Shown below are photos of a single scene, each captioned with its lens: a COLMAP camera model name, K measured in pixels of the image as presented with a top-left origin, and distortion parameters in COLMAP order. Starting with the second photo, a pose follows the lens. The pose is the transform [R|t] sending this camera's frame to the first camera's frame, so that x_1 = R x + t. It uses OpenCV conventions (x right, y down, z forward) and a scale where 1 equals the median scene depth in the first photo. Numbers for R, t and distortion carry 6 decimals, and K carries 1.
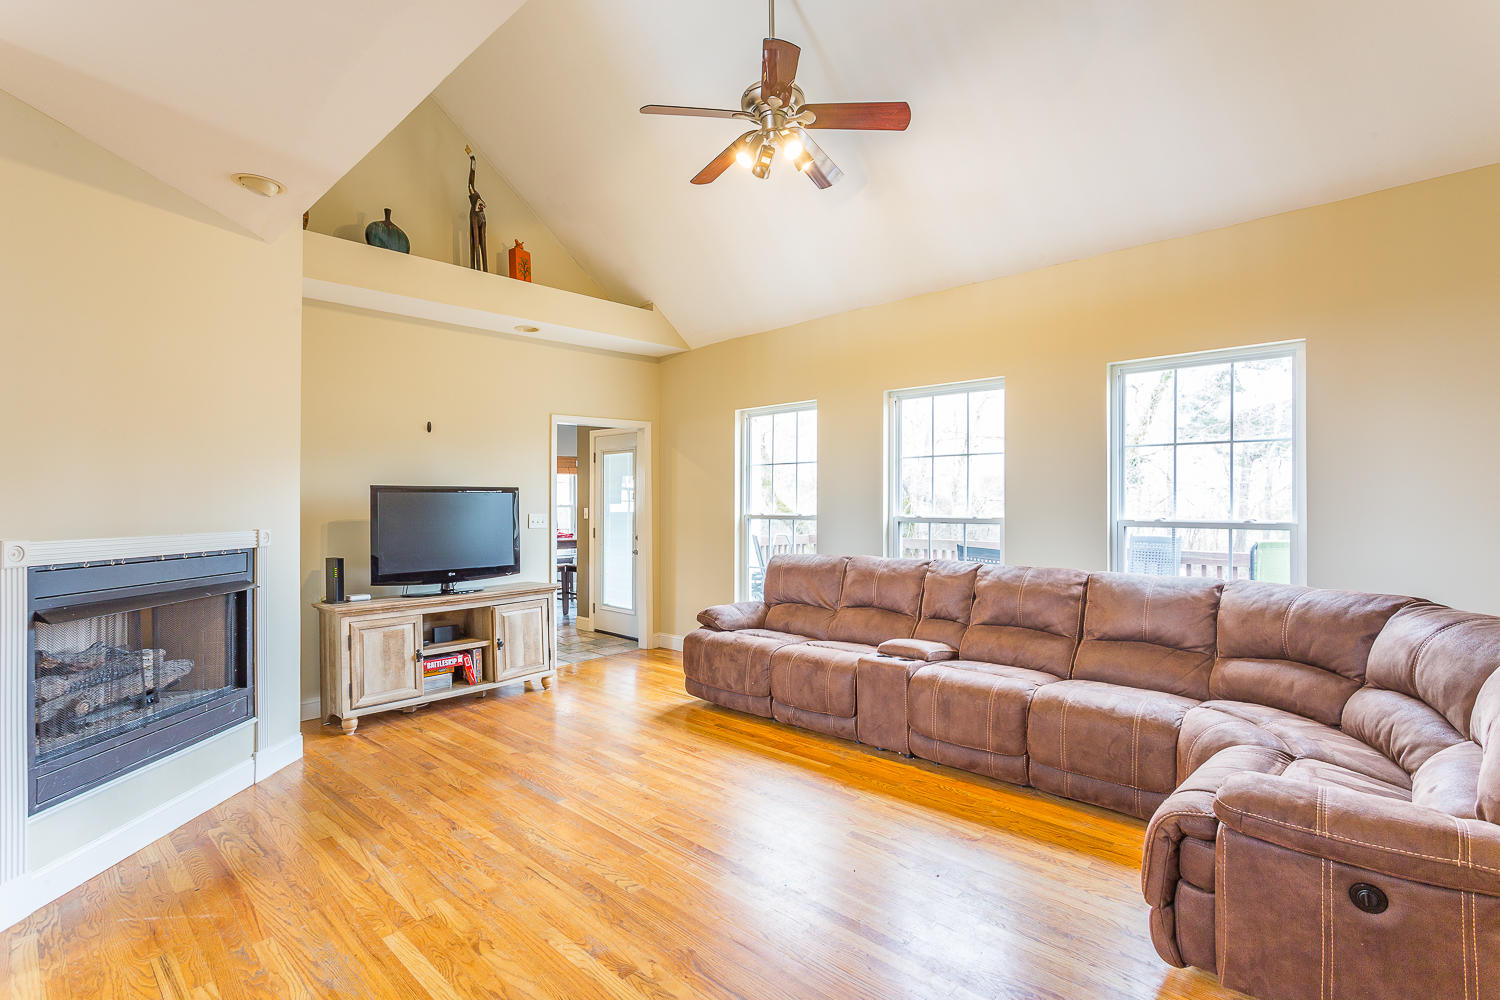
lens RADIAL K [[717.5, 0, 748.8], [0, 717.5, 499.9], [0, 0, 1]] dist [0.008613, 0.002352]
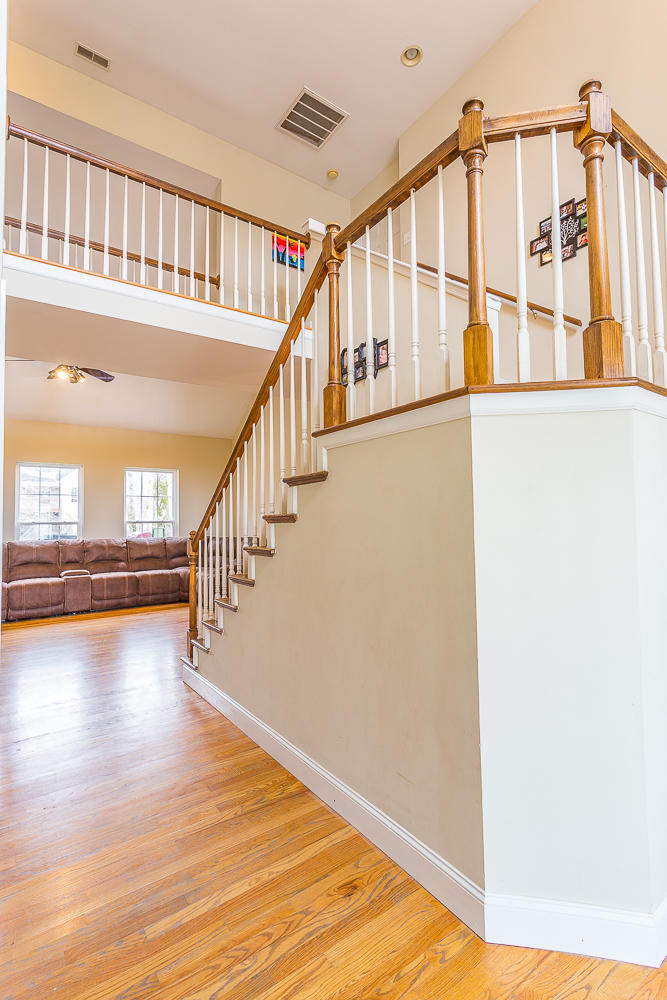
lens RADIAL K [[478.3, 0, 335.3], [0, 478.3, 496.7], [0, 0, 1]] dist [0.008613, 0.002352]
pose [[0.185645, 0.047640, 0.981461, -1.318715], [0.011725, 0.998646, -0.050691, 0.039573], [-0.982547, 0.020918, 0.184835, -0.207650]]
